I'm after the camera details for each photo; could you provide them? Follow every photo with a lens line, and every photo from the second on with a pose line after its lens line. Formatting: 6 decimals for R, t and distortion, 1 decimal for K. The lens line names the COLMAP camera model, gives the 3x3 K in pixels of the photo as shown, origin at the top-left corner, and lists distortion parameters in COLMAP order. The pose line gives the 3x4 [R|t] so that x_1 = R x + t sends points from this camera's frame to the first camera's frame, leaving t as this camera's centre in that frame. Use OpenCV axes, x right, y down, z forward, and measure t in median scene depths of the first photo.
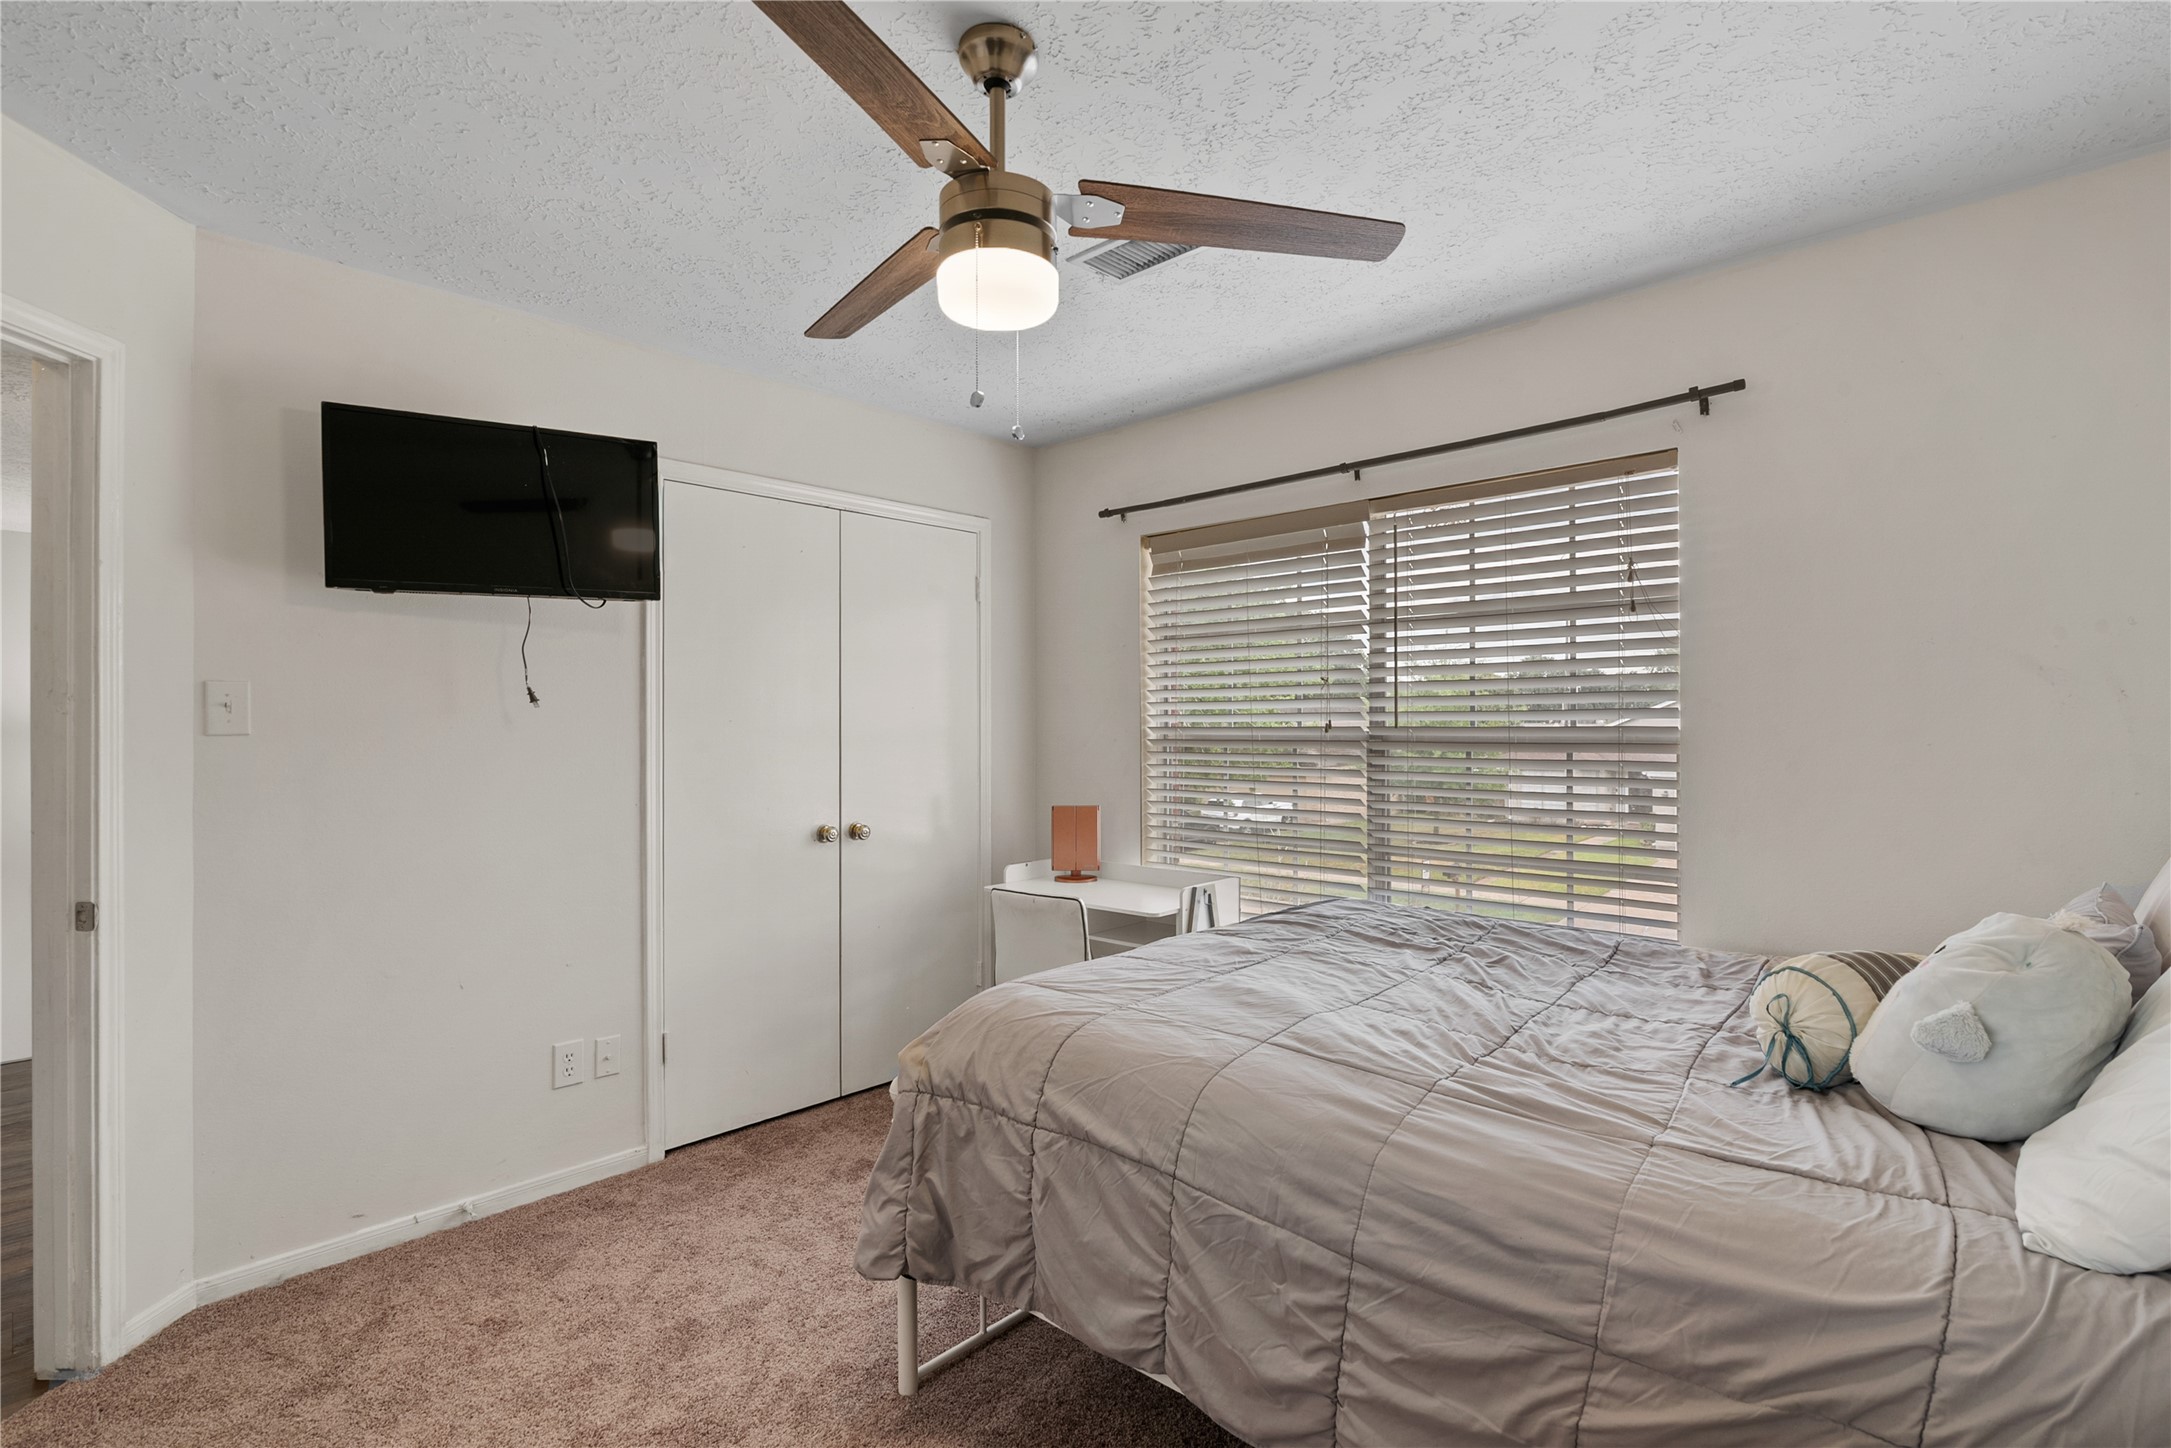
lens RADIAL K [[1001.0, 0, 1079.3], [0, 1001.0, 716.9], [0, 0, 1]] dist [-0.007750, -0.000004]
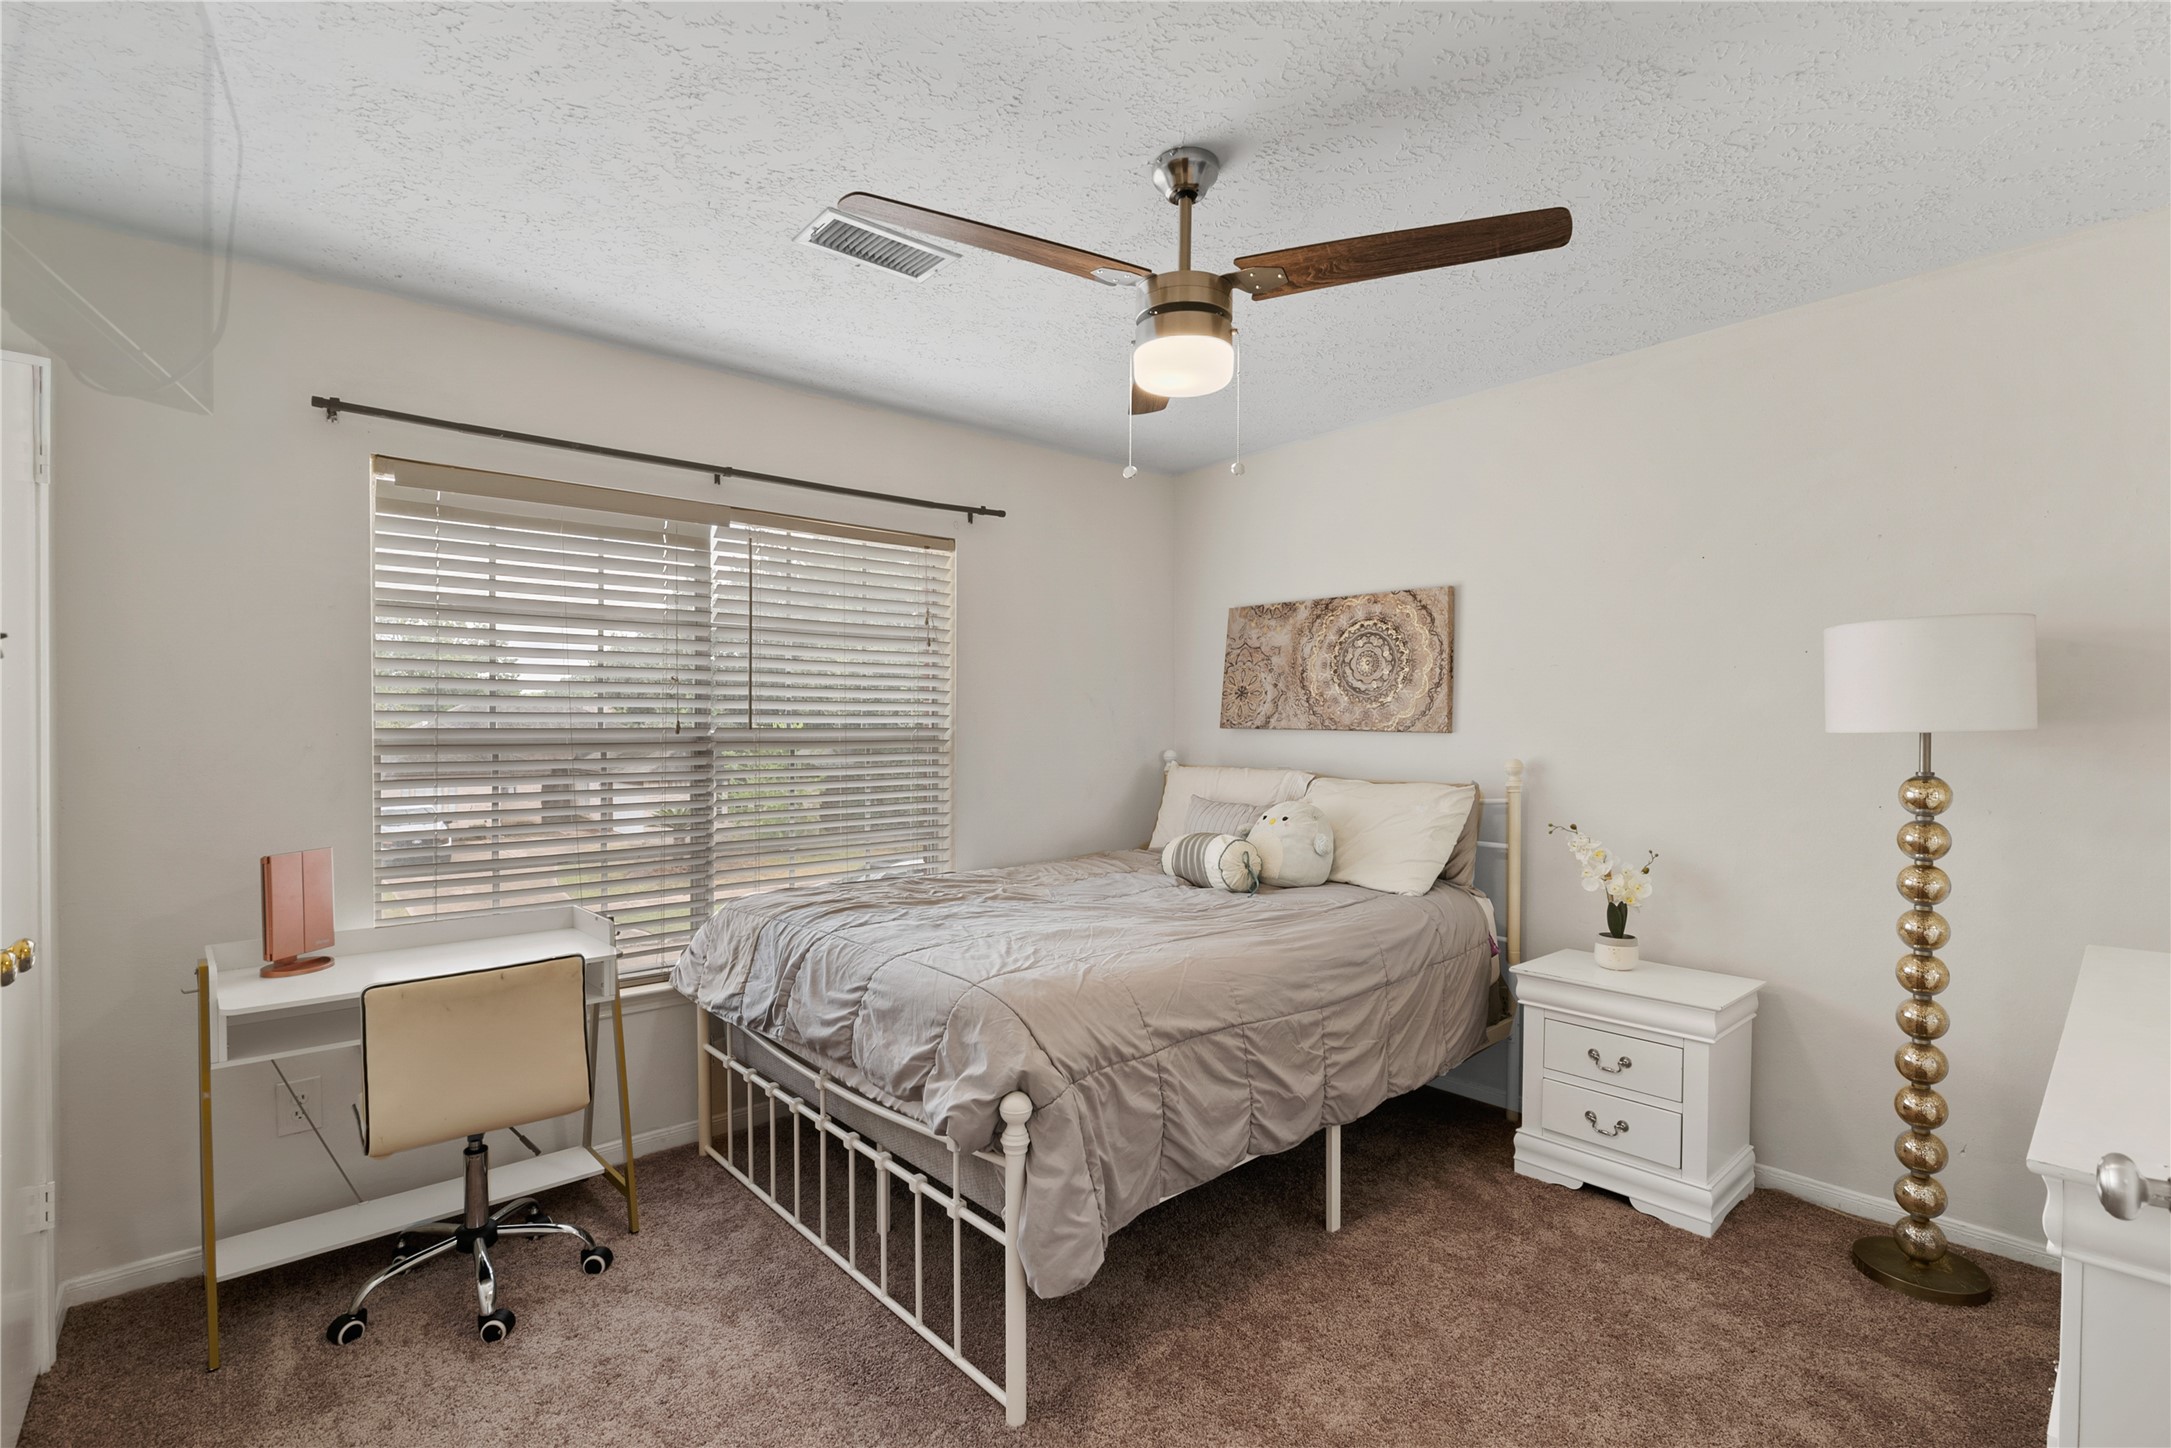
lens RADIAL K [[1001.0, 0, 1079.8], [0, 1001.0, 739.2], [0, 0, 1]] dist [-0.007750, -0.000004]
pose [[0.105123, -0.007766, 0.994429, -0.806387], [-0.007841, 0.999932, 0.008638, 0.011298], [-0.994428, -0.008706, 0.105055, 0.615549]]
